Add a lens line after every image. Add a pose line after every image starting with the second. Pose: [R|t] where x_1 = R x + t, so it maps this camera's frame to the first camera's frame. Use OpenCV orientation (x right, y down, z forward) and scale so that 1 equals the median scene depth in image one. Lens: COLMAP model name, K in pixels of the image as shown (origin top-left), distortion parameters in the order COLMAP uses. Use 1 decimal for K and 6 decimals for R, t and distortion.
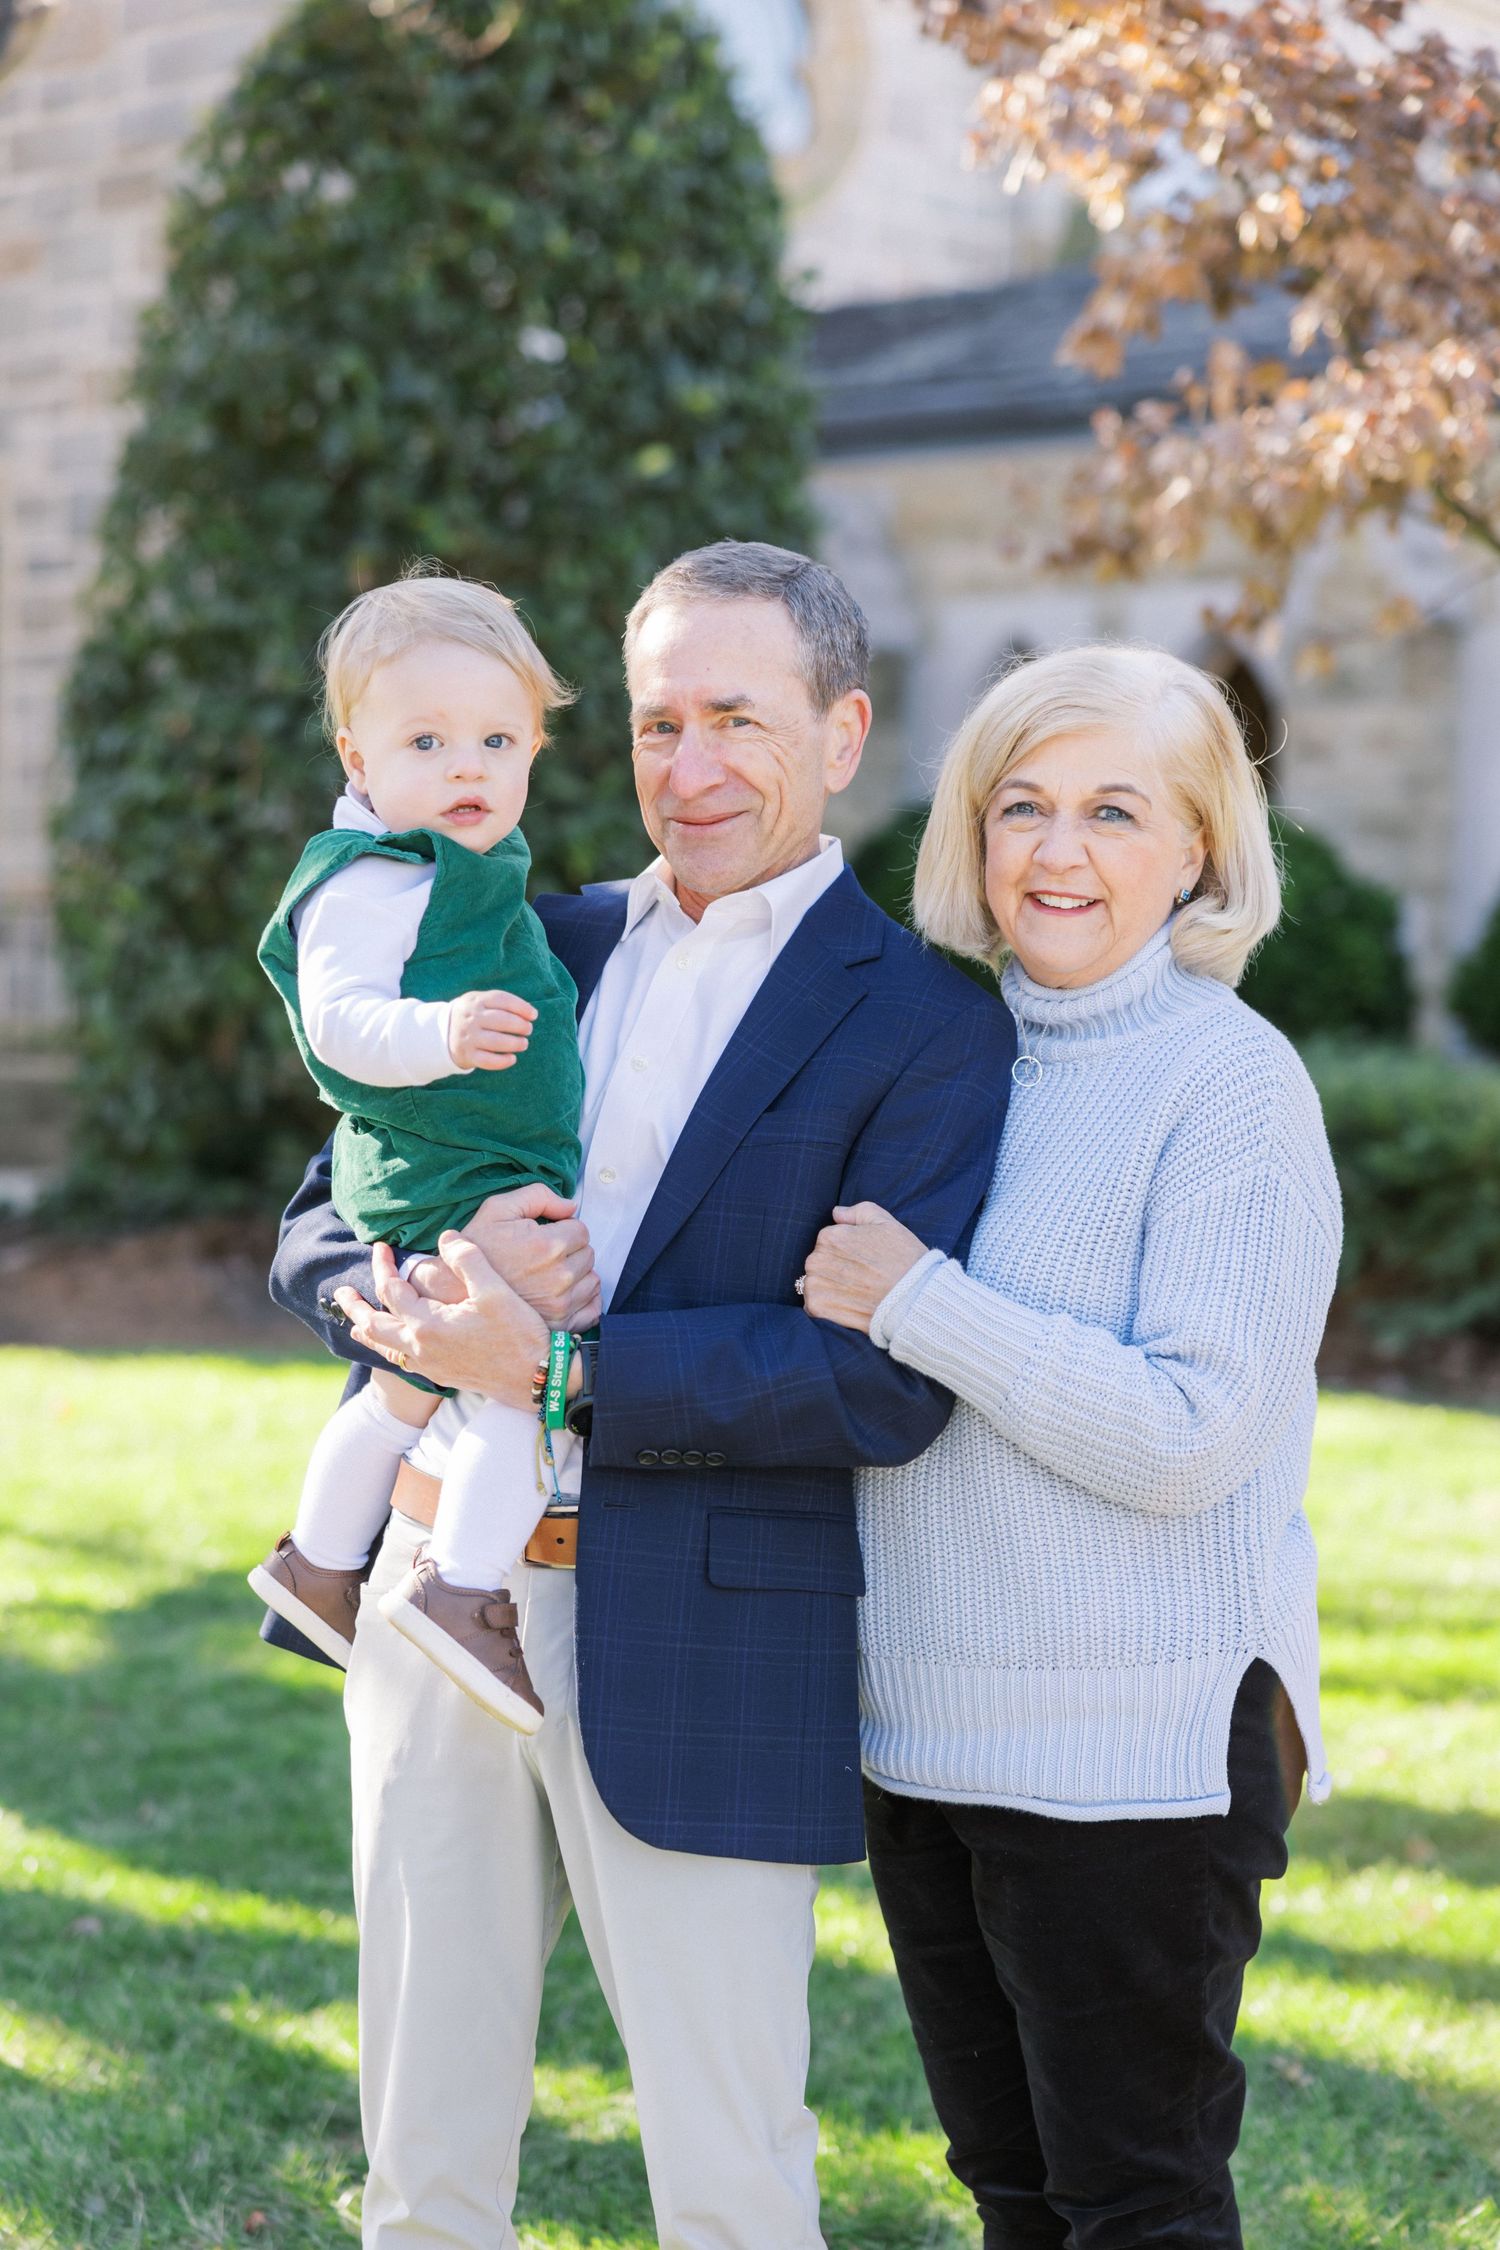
lens RADIAL K [[4200.7, 0, 737.9], [0, 4200.7, 1131.5], [0, 0, 1]] dist [0.017167, 0.000000]
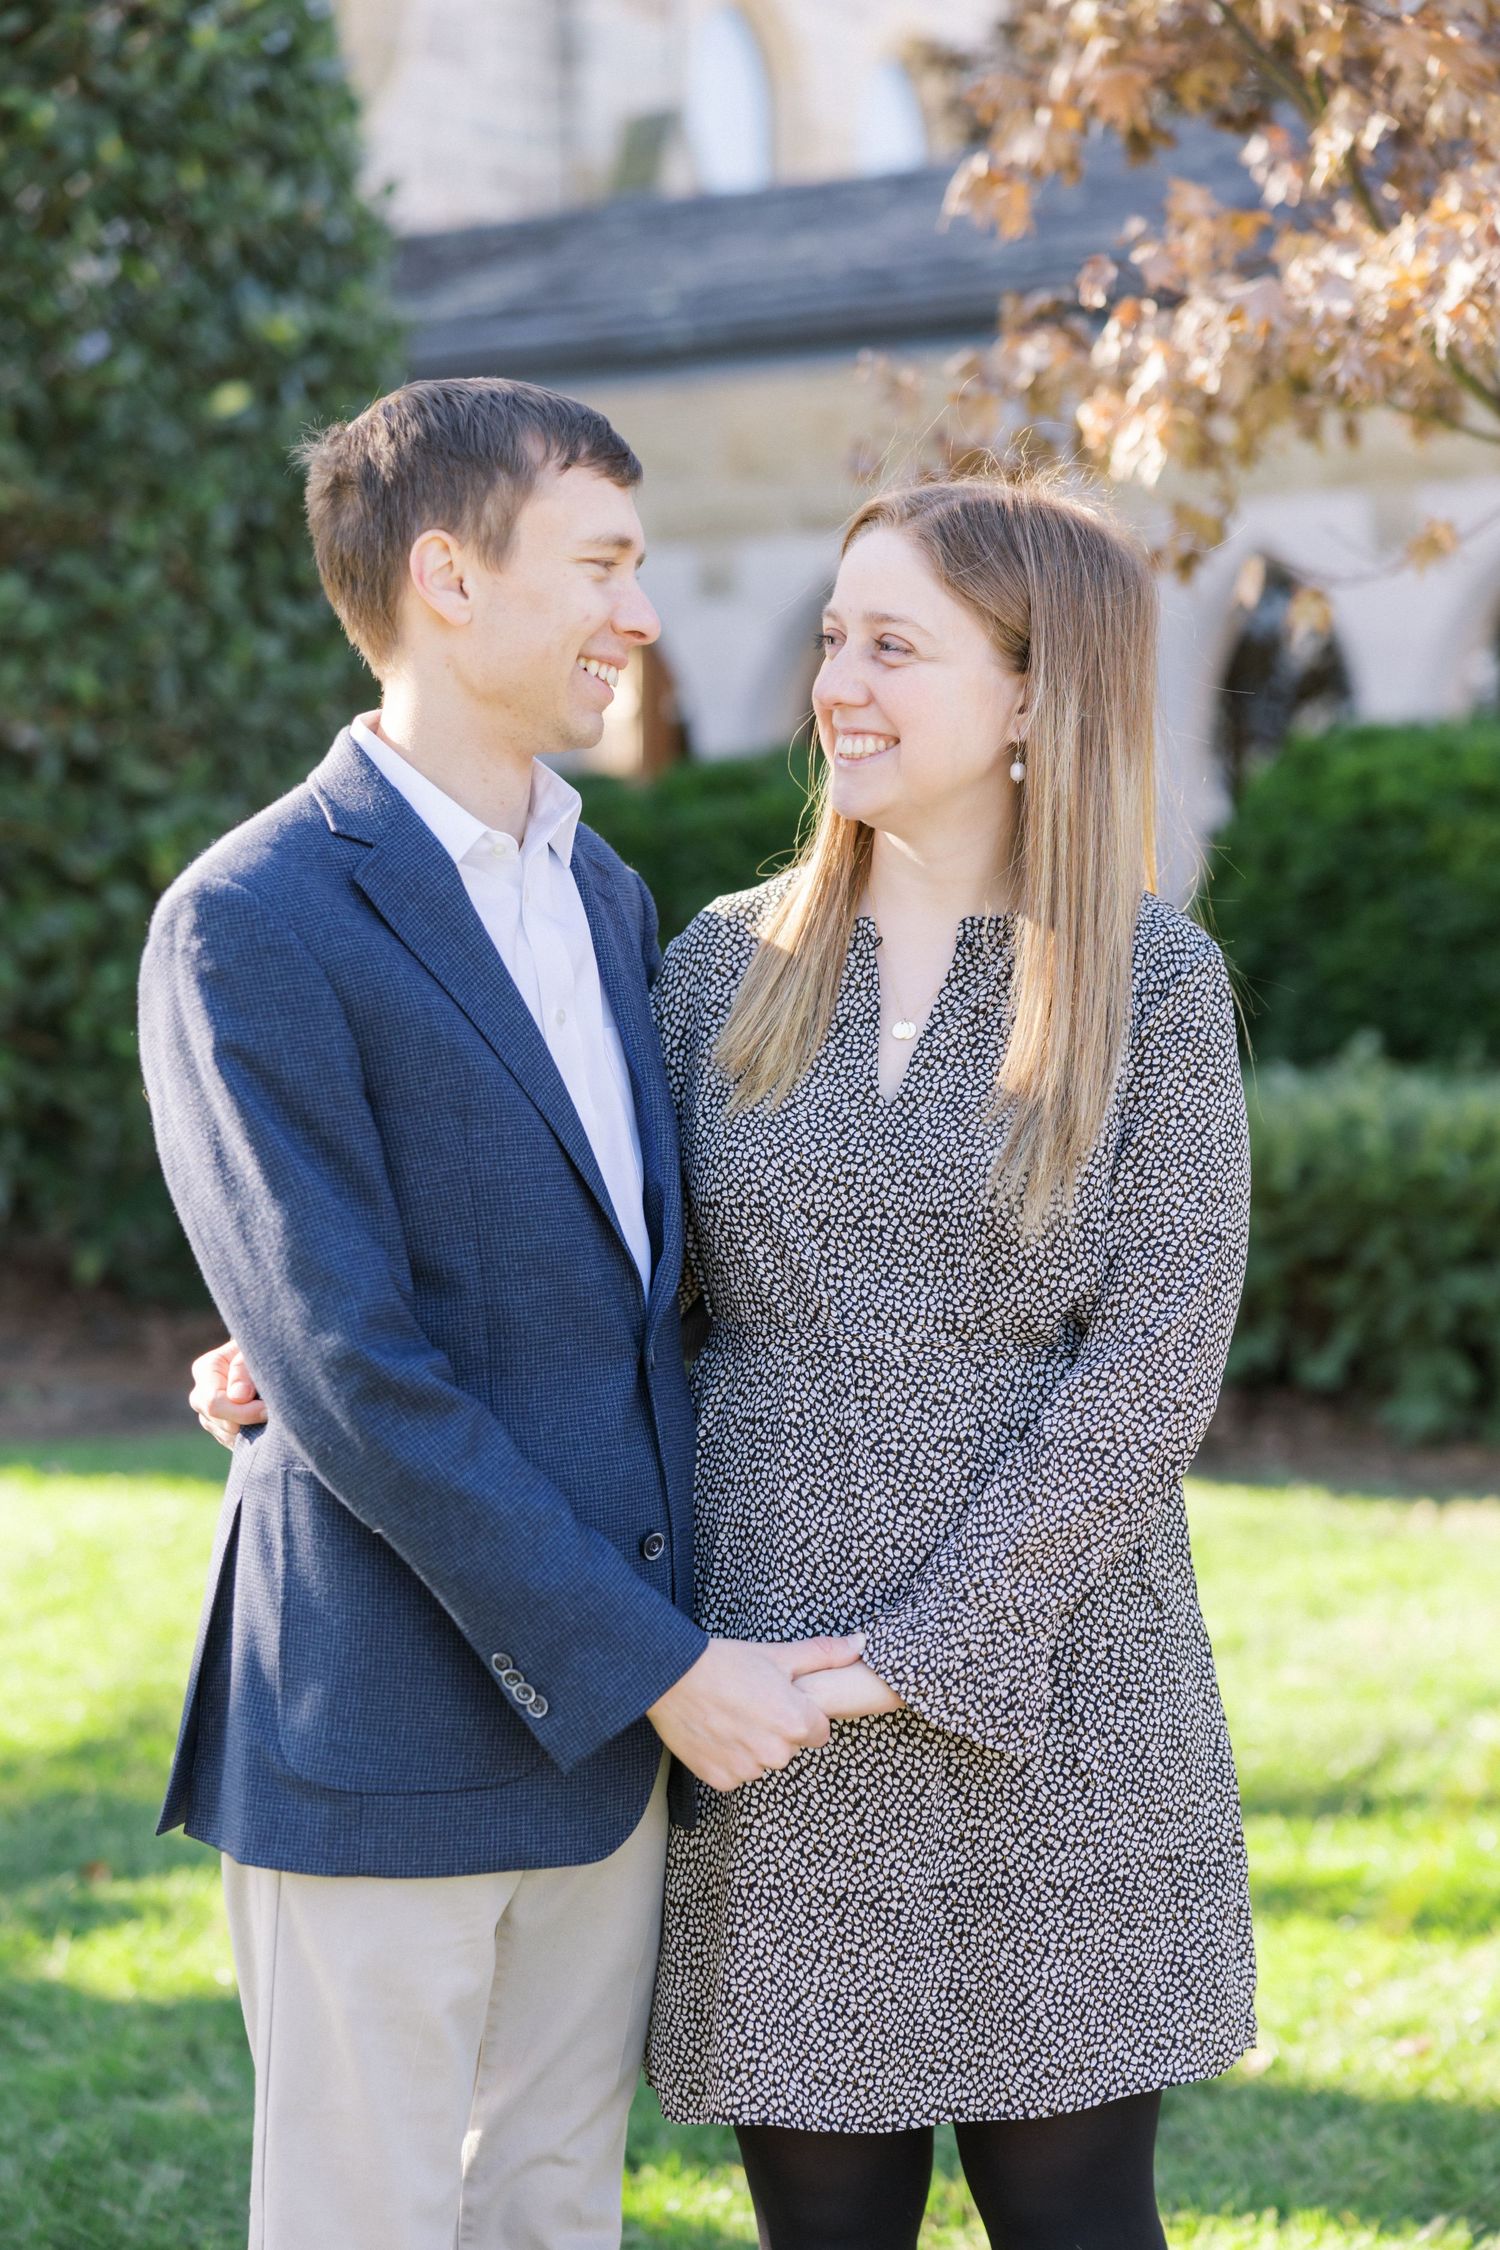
lens RADIAL K [[4303.4, 0, 727.5], [0, 4303.4, 1118.5], [0, 0, 1]] dist [-0.009196, 0.000000]
pose [[0.993017, -0.029979, 0.114098, -0.023442], [0.029728, 0.999550, 0.003905, -0.011058], [-0.114164, -0.000486, 0.993462, 0.102629]]
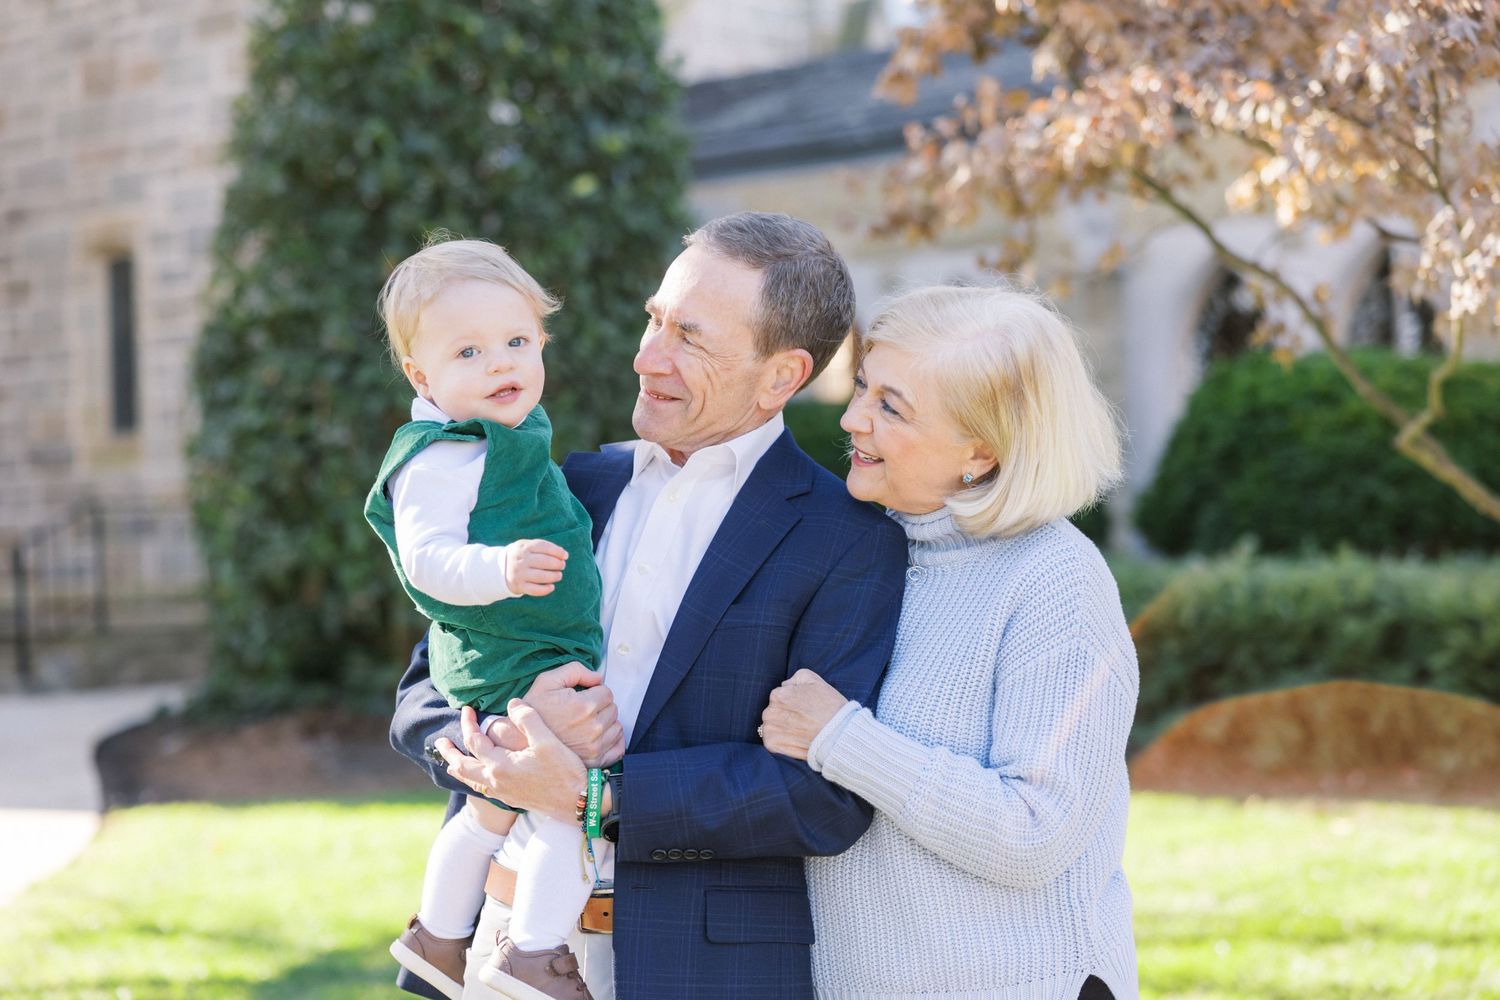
lens RADIAL K [[2800.5, 0, 735.0], [0, 2800.5, 504.1], [0, 0, 1]] dist [0.017167, 0.000000]
pose [[0.998298, -0.047853, 0.033321, -0.004959], [0.049351, 0.997735, -0.045699, 0.001064], [-0.031058, 0.047266, 0.998399, 0.012124]]
